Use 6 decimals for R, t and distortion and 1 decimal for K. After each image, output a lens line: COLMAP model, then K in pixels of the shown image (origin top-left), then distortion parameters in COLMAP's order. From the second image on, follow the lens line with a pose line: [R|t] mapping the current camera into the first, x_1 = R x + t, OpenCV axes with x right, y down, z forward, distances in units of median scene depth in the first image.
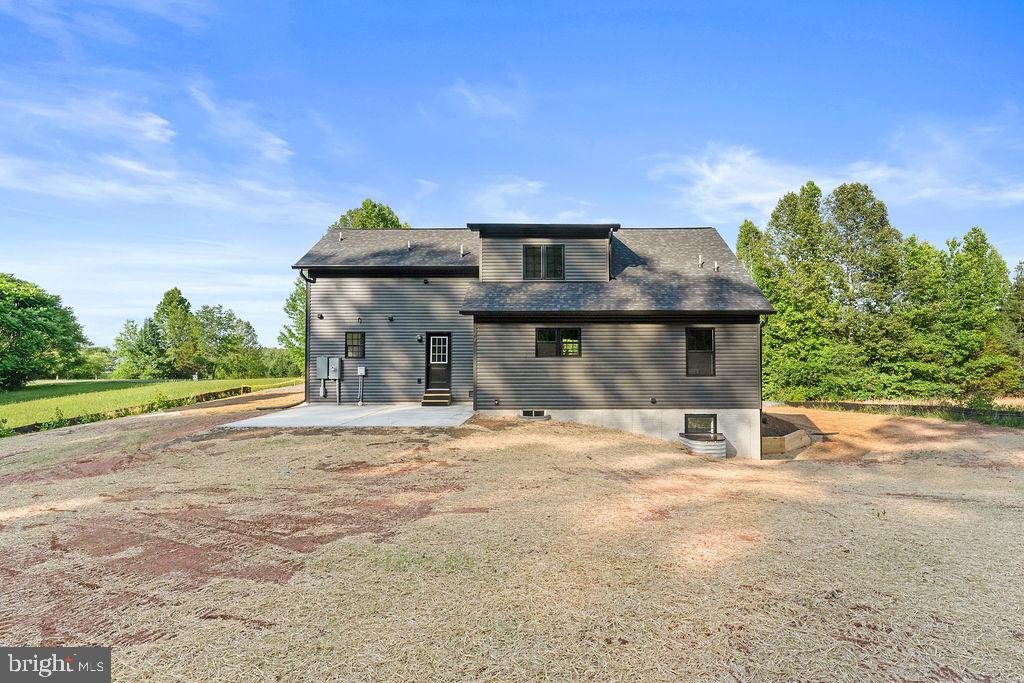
lens RADIAL K [[462.6, 0, 565.6], [0, 462.6, 340.0], [0, 0, 1]] dist [-0.003232, -0.000214]
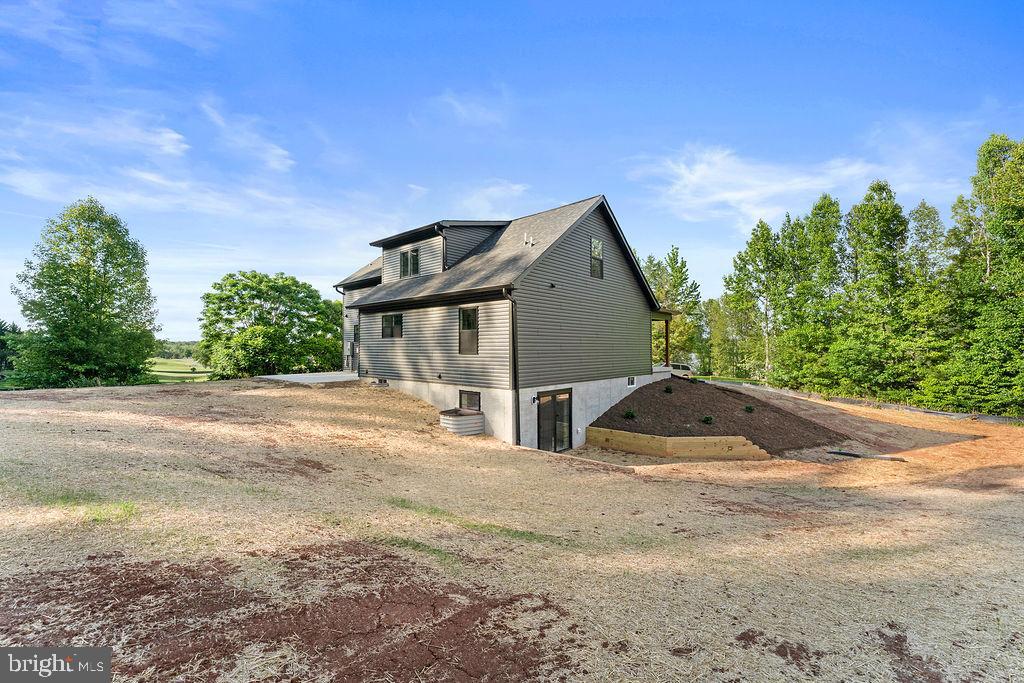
lens RADIAL K [[419.3, 0, 512.0], [0, 419.3, 341.5], [0, 0, 1]] dist [-0.000691, -0.005086]
pose [[0.732117, -0.010781, -0.681094, 0.875139], [0.019190, 0.999804, 0.004802, 0.040941], [0.680908, -0.016585, 0.732181, 0.332628]]
